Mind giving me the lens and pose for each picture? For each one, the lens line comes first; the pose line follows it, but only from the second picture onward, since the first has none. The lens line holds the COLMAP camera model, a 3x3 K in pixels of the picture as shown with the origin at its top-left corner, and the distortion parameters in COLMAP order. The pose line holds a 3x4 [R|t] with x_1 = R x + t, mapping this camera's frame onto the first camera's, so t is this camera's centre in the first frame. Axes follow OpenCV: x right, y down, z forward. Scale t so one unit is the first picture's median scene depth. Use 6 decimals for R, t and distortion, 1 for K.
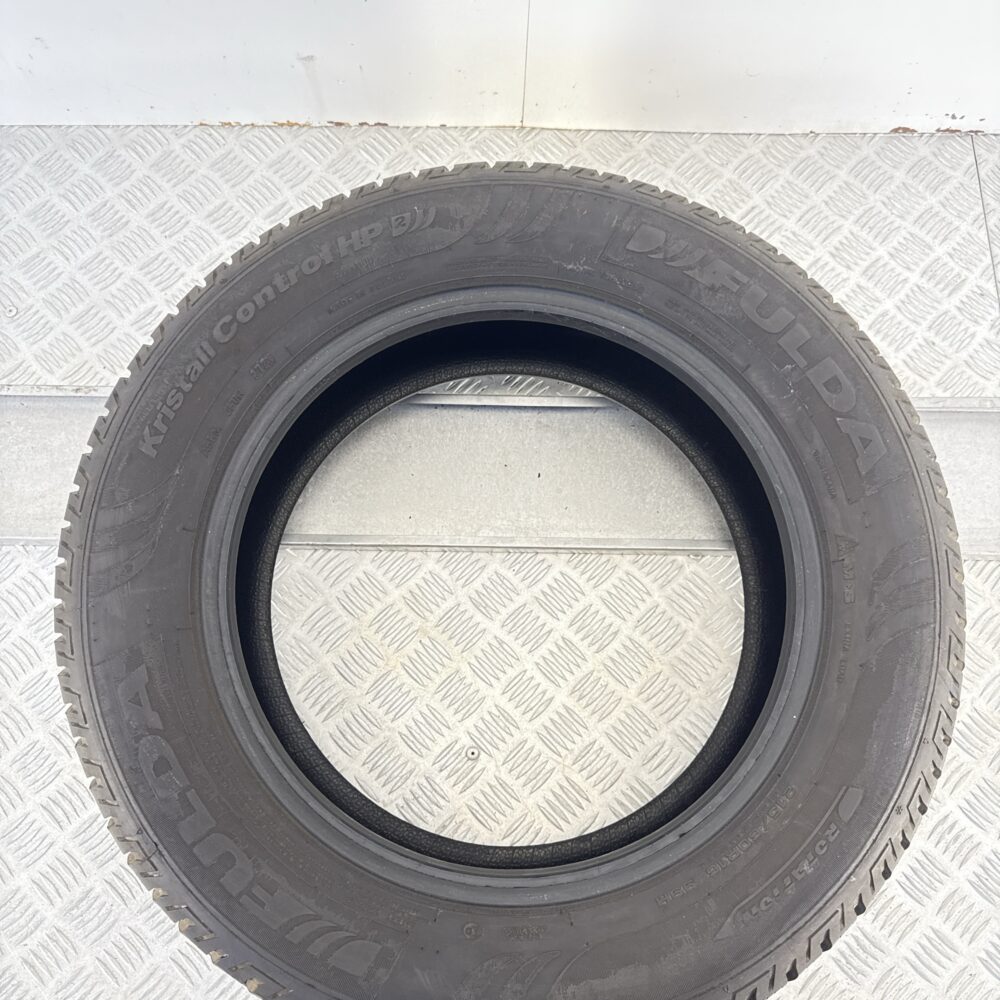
lens RADIAL K [[848.2, 0, 500.0], [0, 848.2, 500.0], [0, 0, 1]] dist [0.098994, -0.270729]
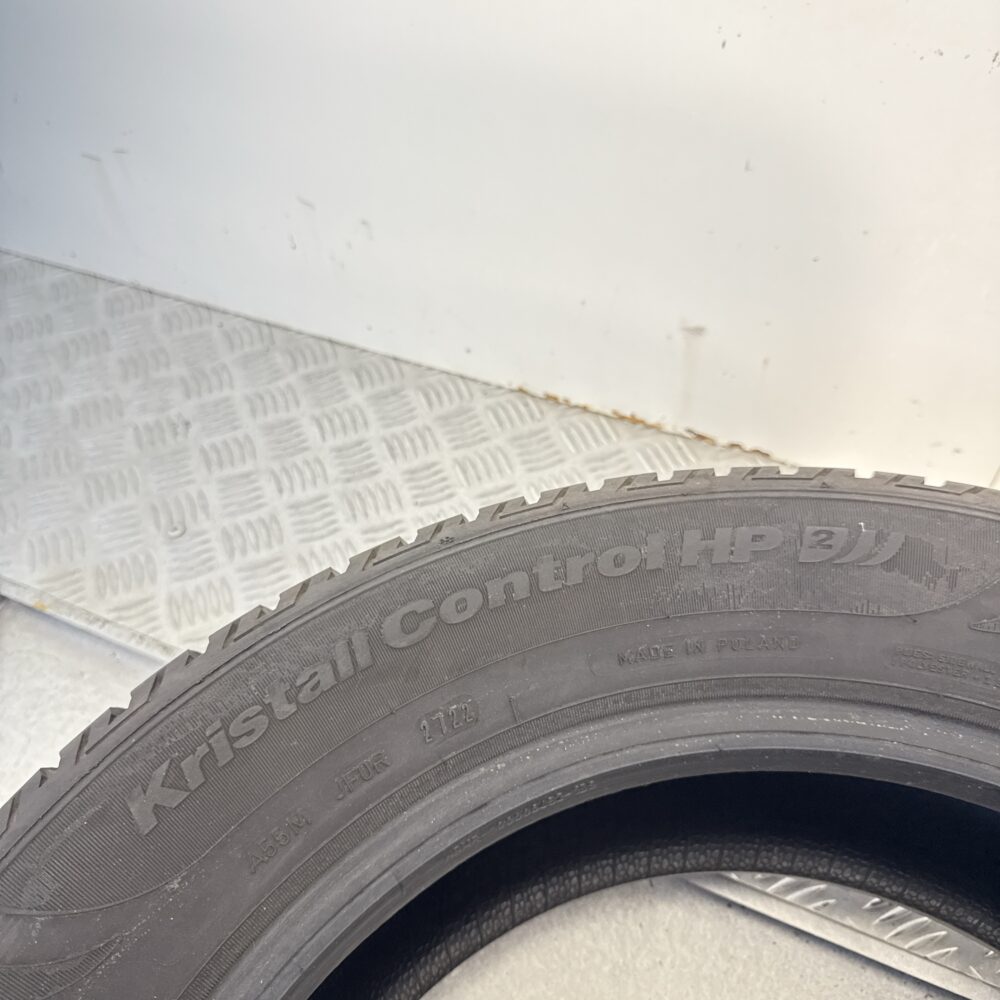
lens RADIAL K [[875.2, 0, 507.8], [0, 875.2, 535.3], [0, 0, 1]] dist [0.162423, -0.286160]
pose [[0.911676, 0.269895, -0.309845, -0.124946], [-0.372355, 0.861519, -0.345163, -0.088372], [0.173780, 0.430049, 0.885922, 0.528597]]
